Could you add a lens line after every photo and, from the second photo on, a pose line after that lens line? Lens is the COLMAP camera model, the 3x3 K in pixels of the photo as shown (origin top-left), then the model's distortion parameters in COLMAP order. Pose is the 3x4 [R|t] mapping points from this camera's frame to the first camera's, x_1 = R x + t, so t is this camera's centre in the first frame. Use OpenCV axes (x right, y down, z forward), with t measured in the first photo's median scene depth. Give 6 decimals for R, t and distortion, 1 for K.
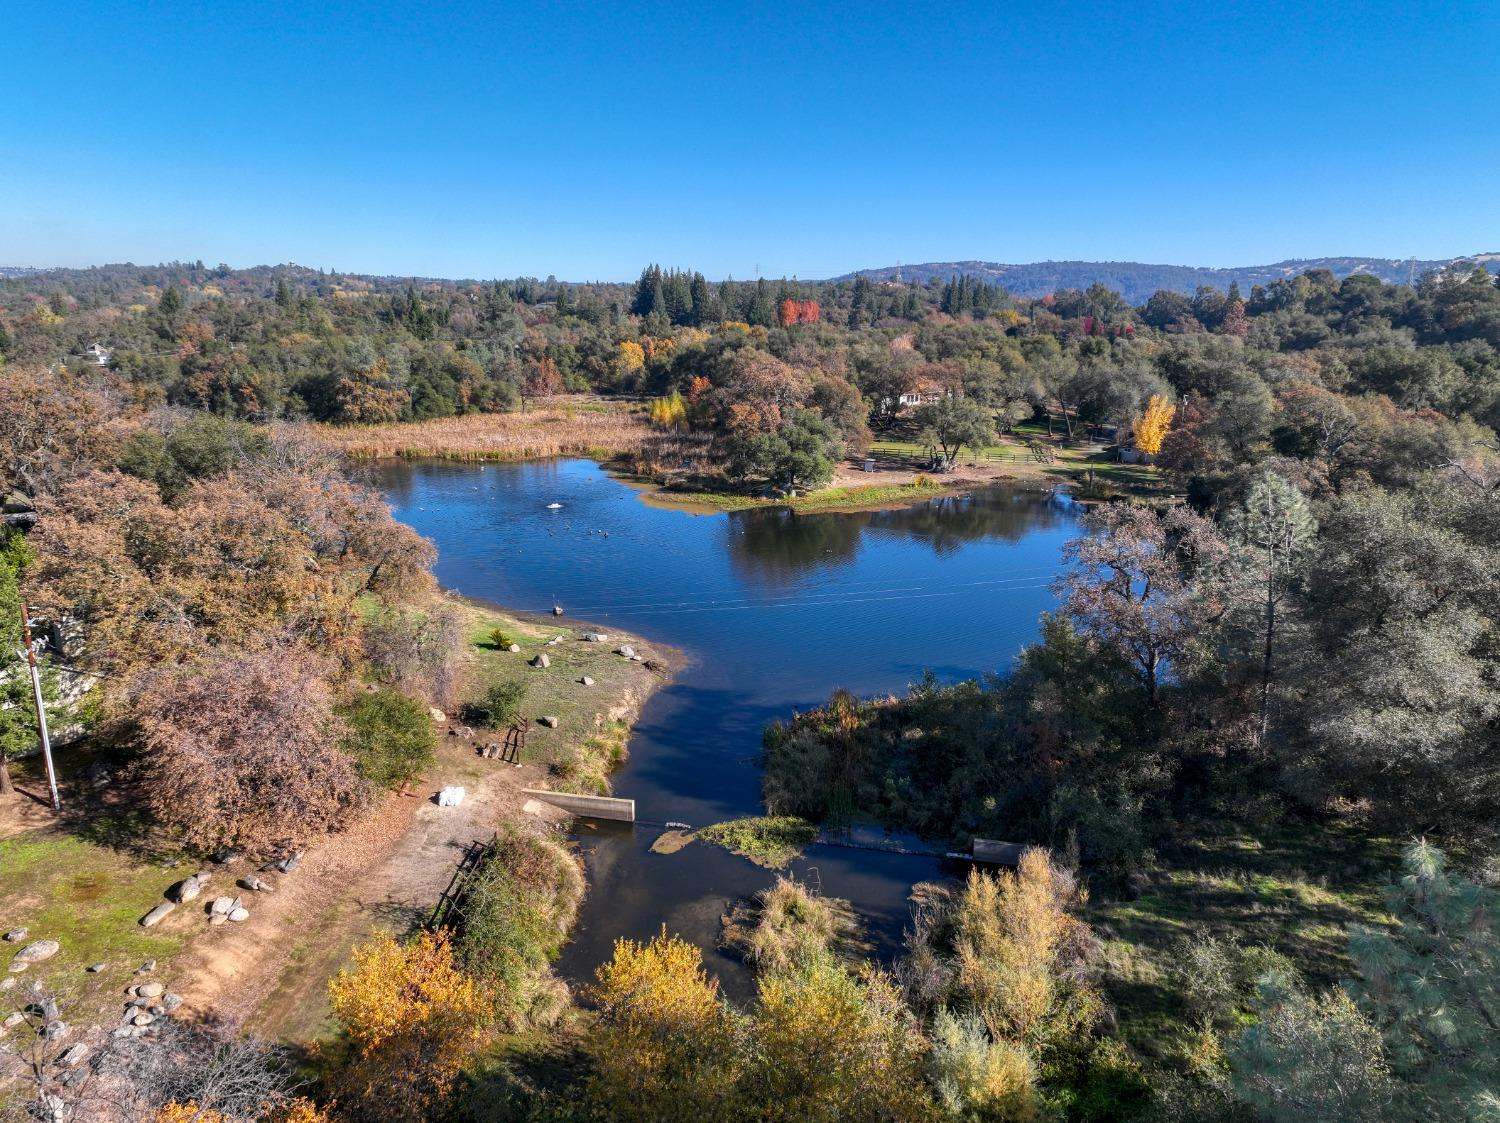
lens RADIAL K [[1060.0, 0, 754.5], [0, 1060.0, 545.7], [0, 0, 1]] dist [-0.004395, 0.021559]
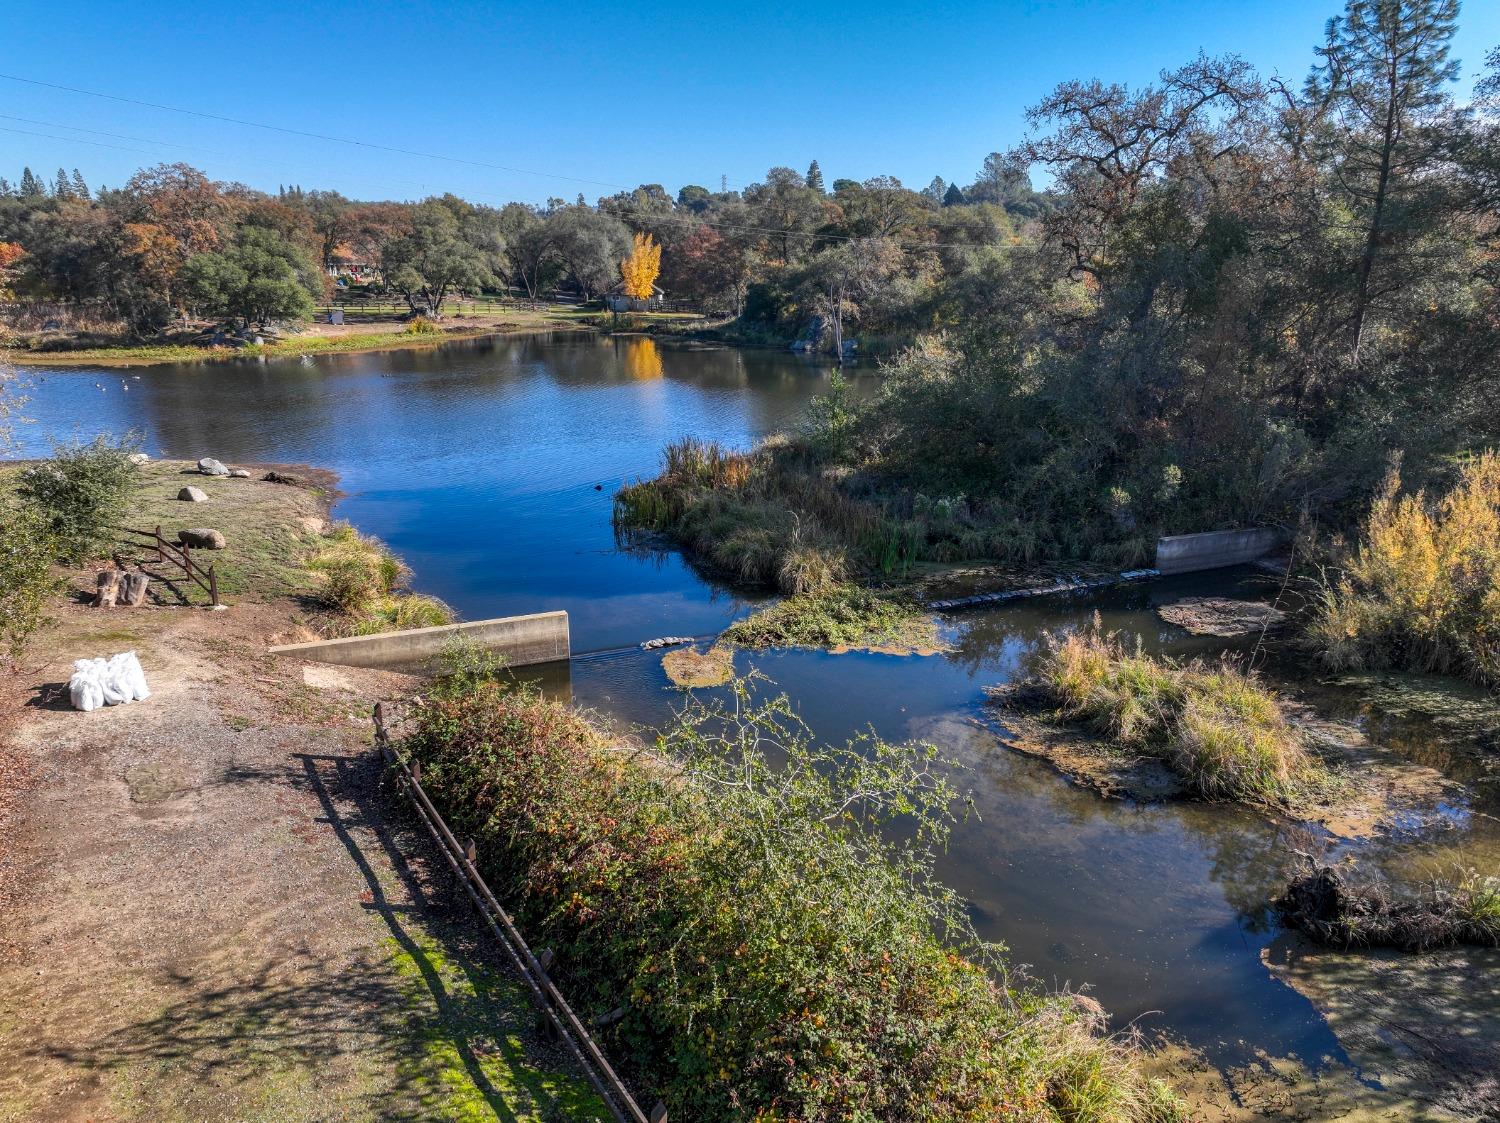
lens RADIAL K [[1060.0, 0, 754.5], [0, 1060.0, 545.7], [0, 0, 1]] dist [-0.004395, 0.021559]
pose [[0.820669, -0.155825, 0.549746, -0.104855], [0.128149, 0.987782, 0.088683, 0.067468], [-0.556848, -0.002330, 0.830611, 0.215057]]
